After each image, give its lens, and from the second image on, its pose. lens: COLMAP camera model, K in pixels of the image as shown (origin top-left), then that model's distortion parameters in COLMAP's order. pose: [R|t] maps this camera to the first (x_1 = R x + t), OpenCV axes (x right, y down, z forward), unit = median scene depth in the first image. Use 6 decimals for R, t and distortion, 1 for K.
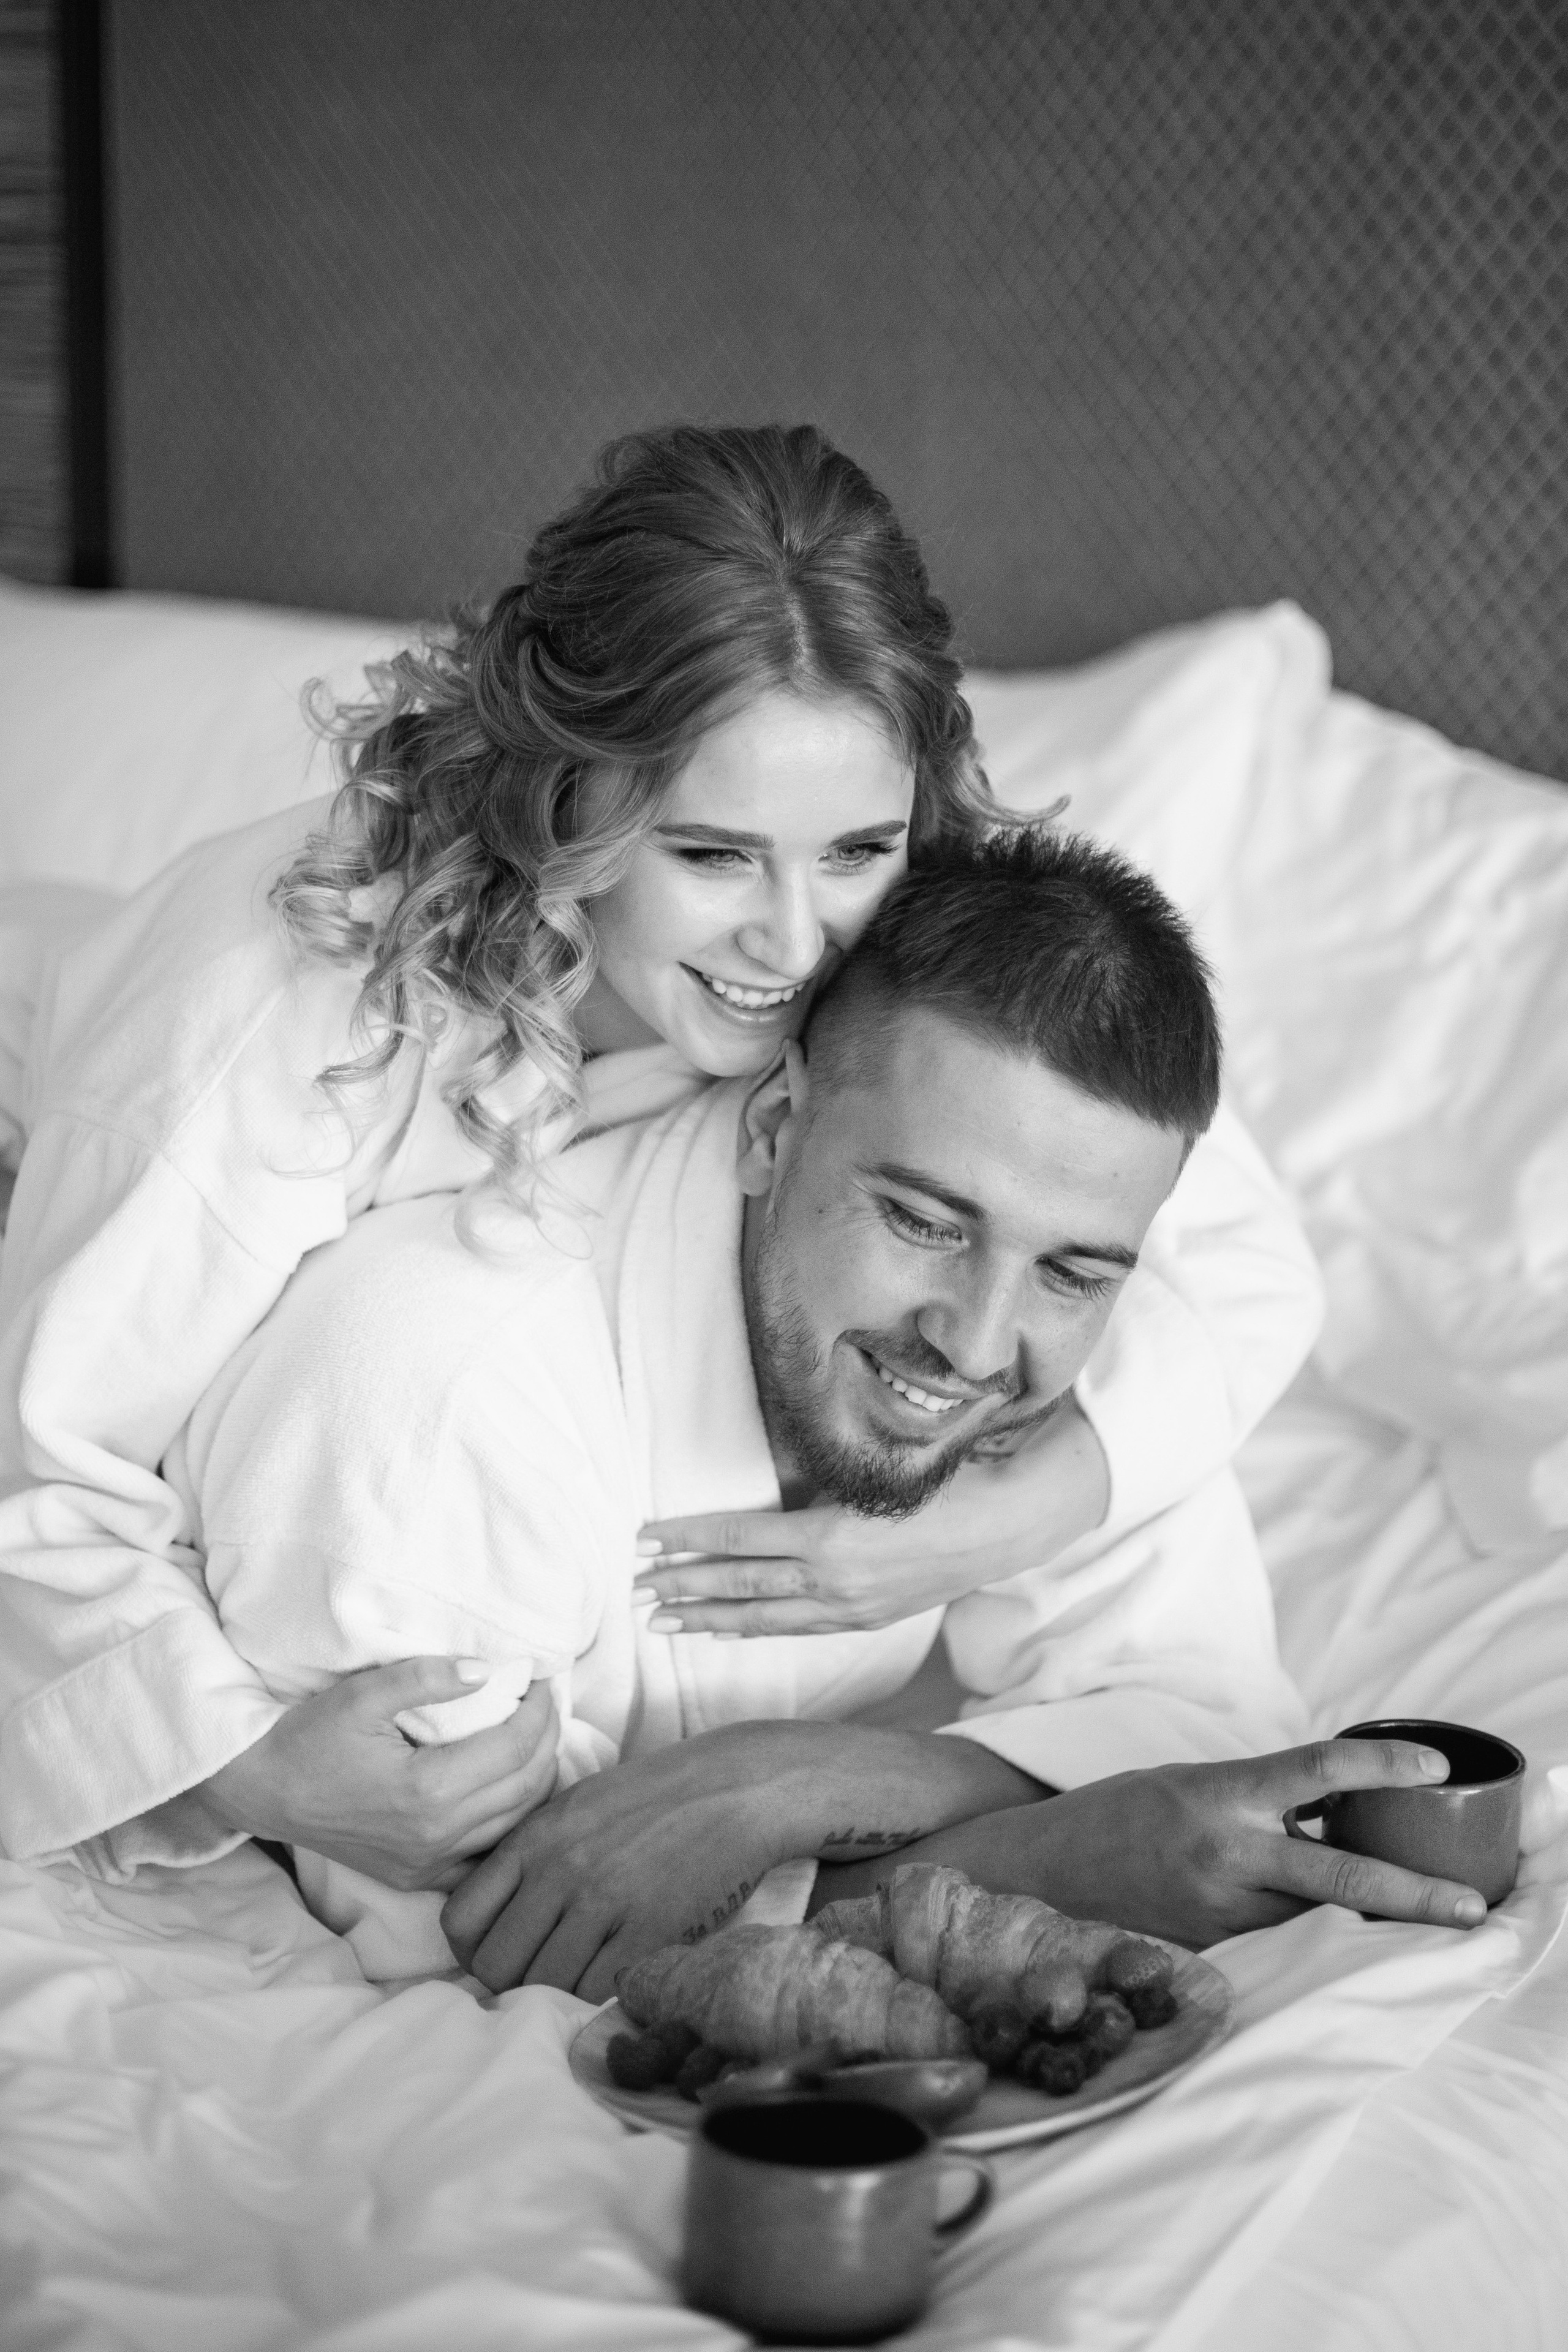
lens RADIAL K [[4124.4, 0, 787.9], [0, 4124.4, 1188.2], [0, 0, 1]] dist [-0.127060, 0.000000]
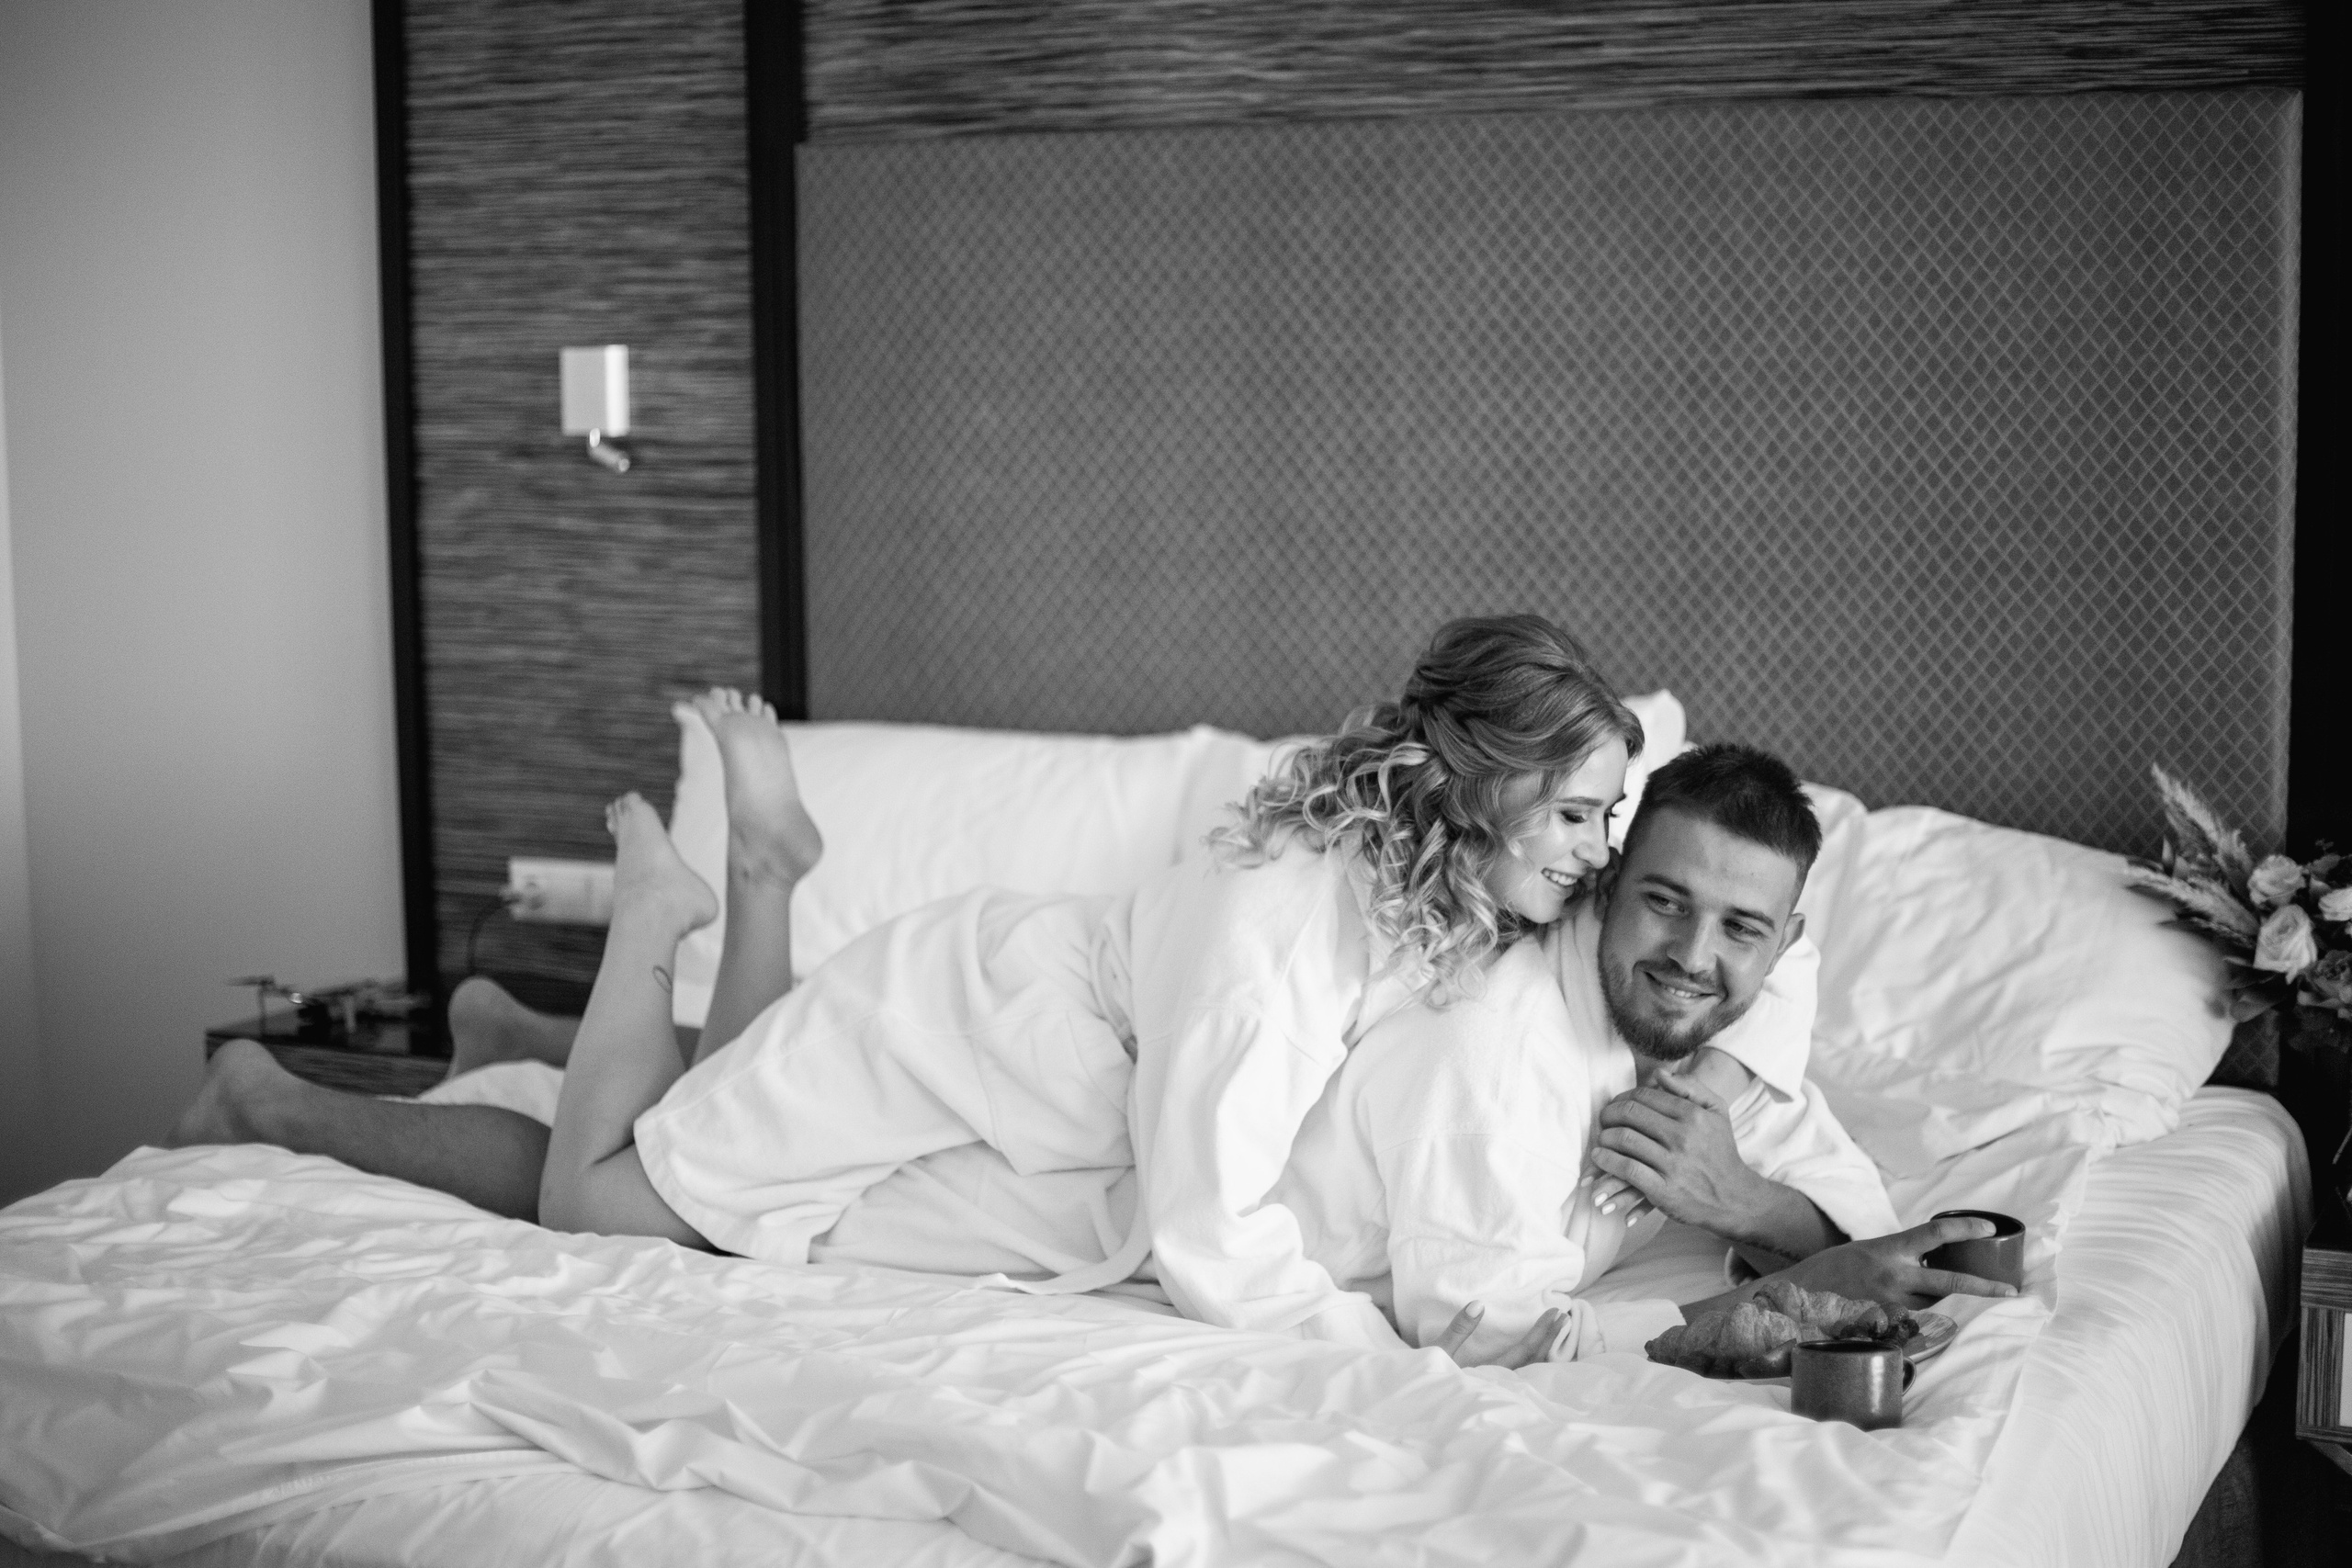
lens RADIAL K [[3544.1, 0, 1140.0], [0, 3544.1, 811.2], [0, 0, 1]] dist [-0.119249, 0.000000]
pose [[0.987798, -0.049378, 0.147705, -0.324459], [0.065117, 0.992475, -0.103693, 0.052393], [-0.141474, 0.112046, 0.983581, -0.457689]]
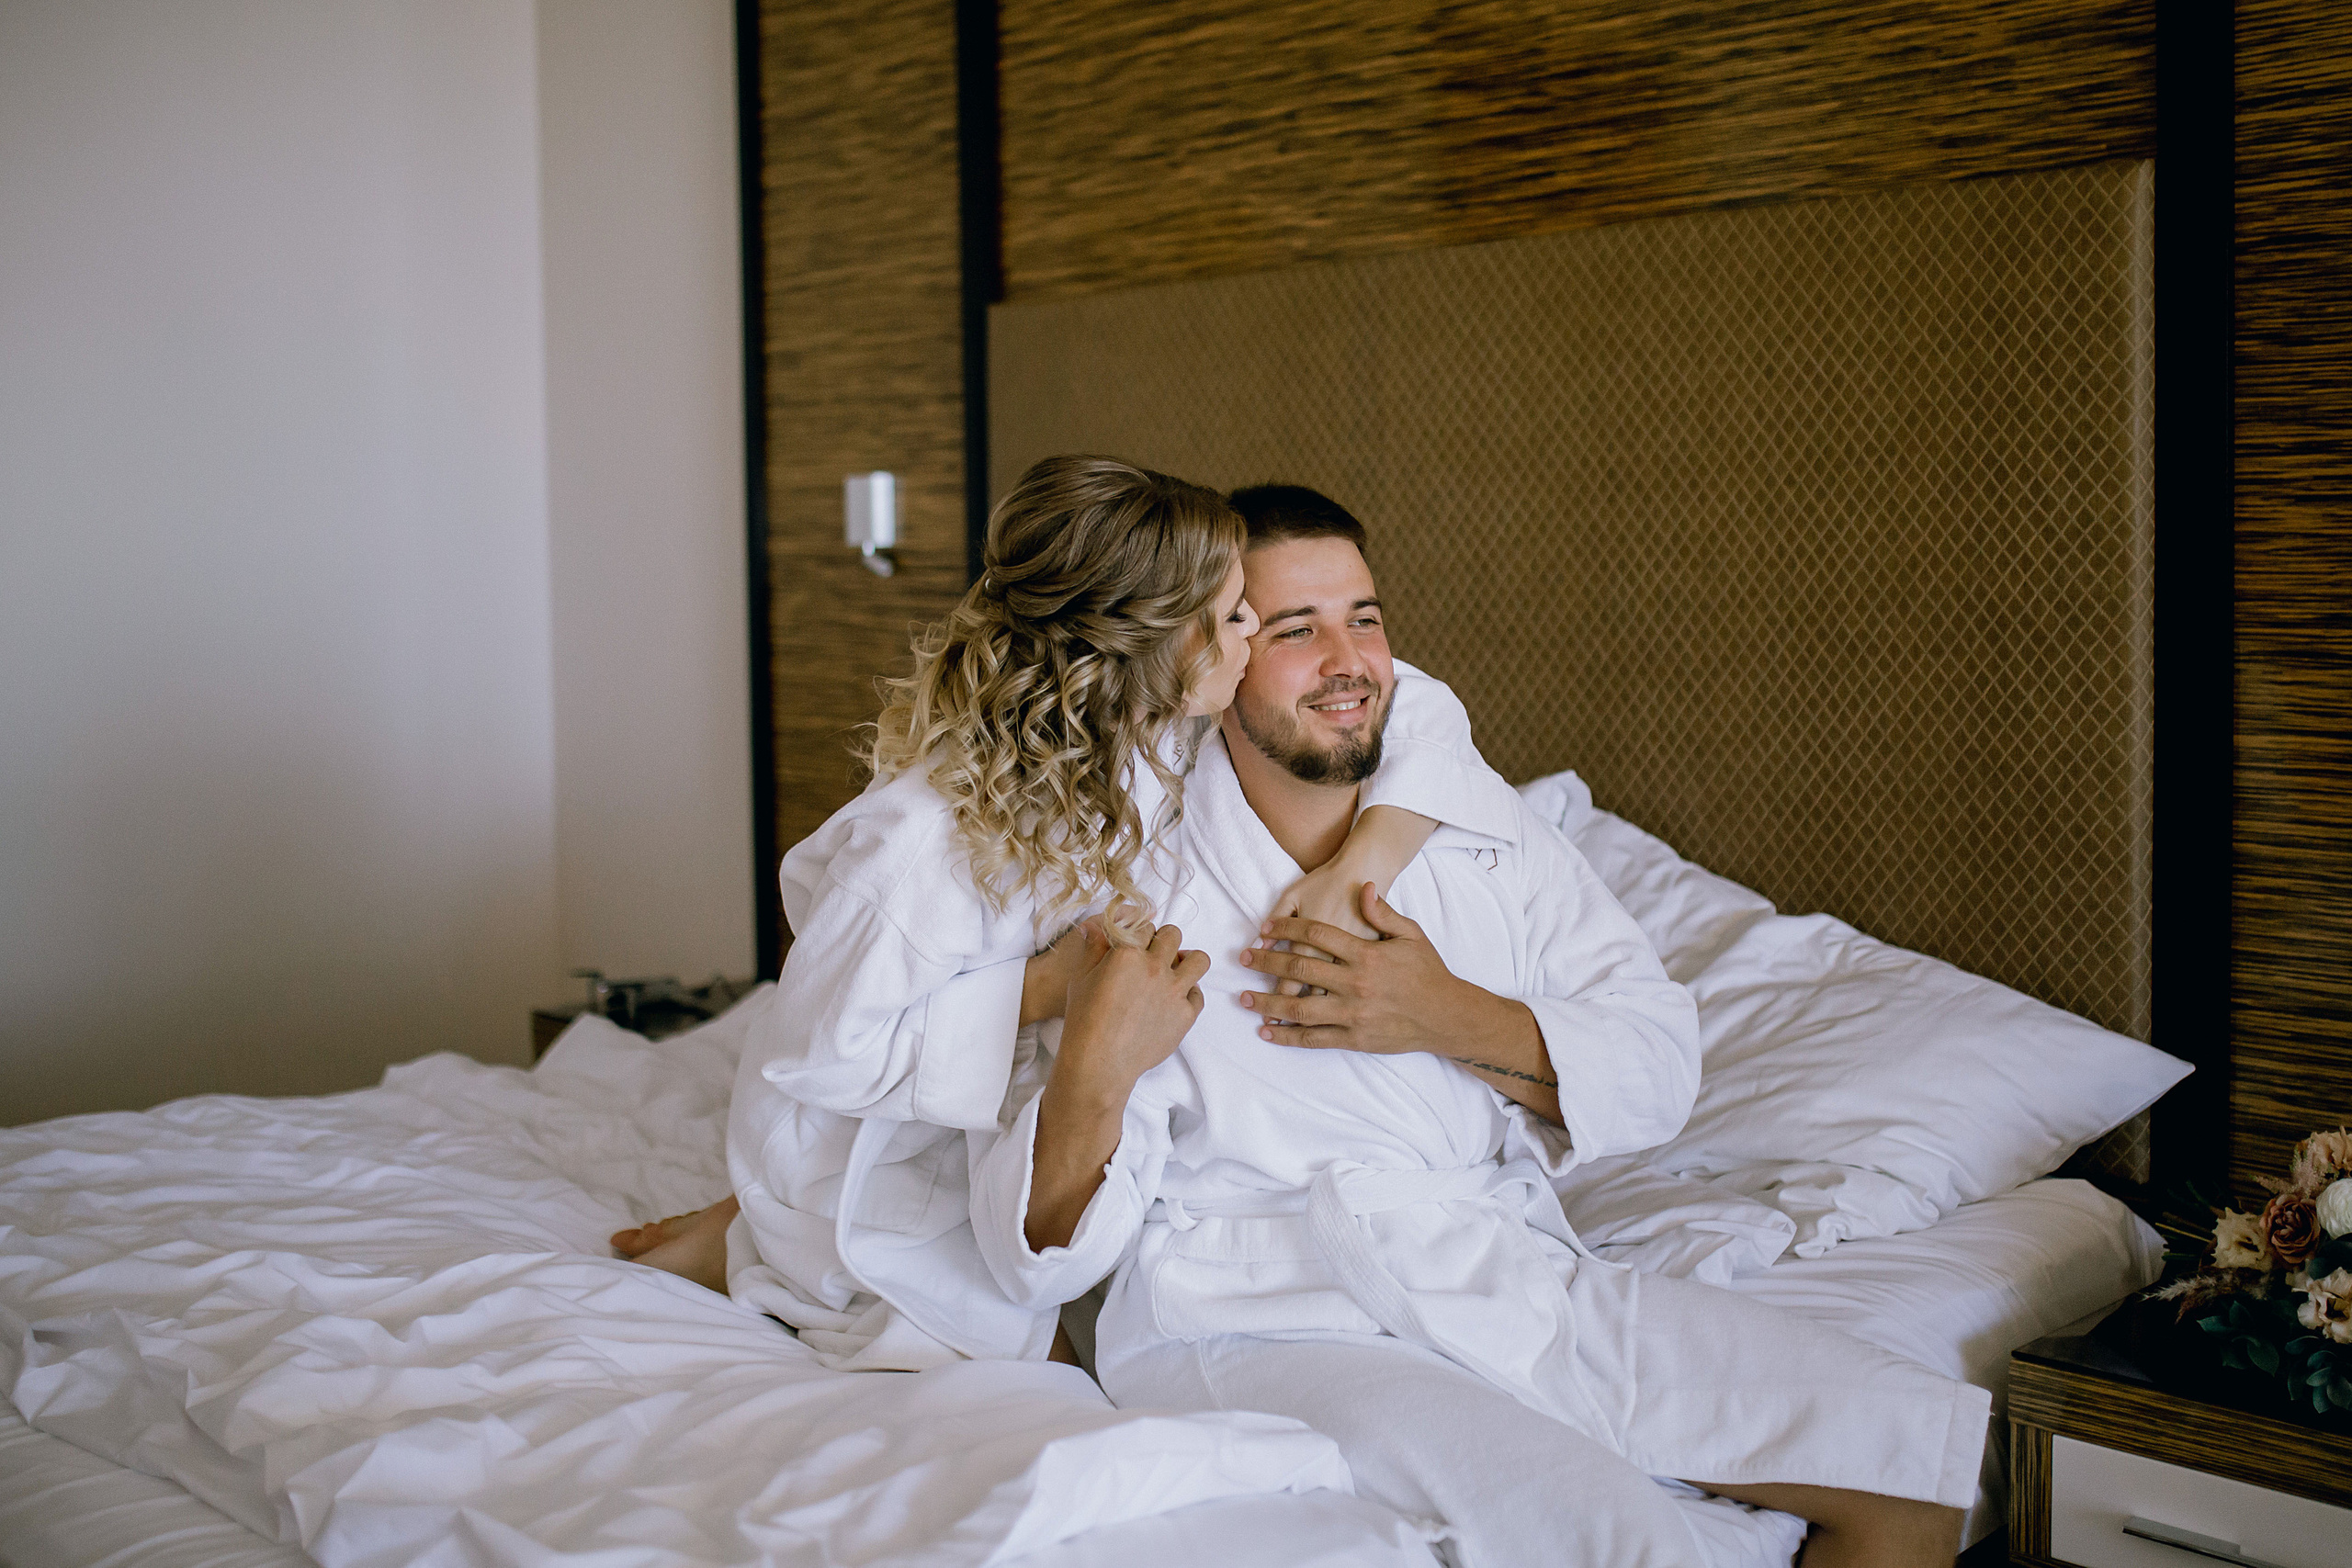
lens RADIAL K [[2586.5, 0, 1103.3], [0, 2586.5, 690.6], [0, 0, 1]] dist [-0.020149, 0.000000]
pose [[0.982140, -0.016664, -0.187414, 0.139325], [-0.020060, 0.981120, -0.192358, 0.058510], [0.187081, 0.192682, 0.963262, -0.192907]]
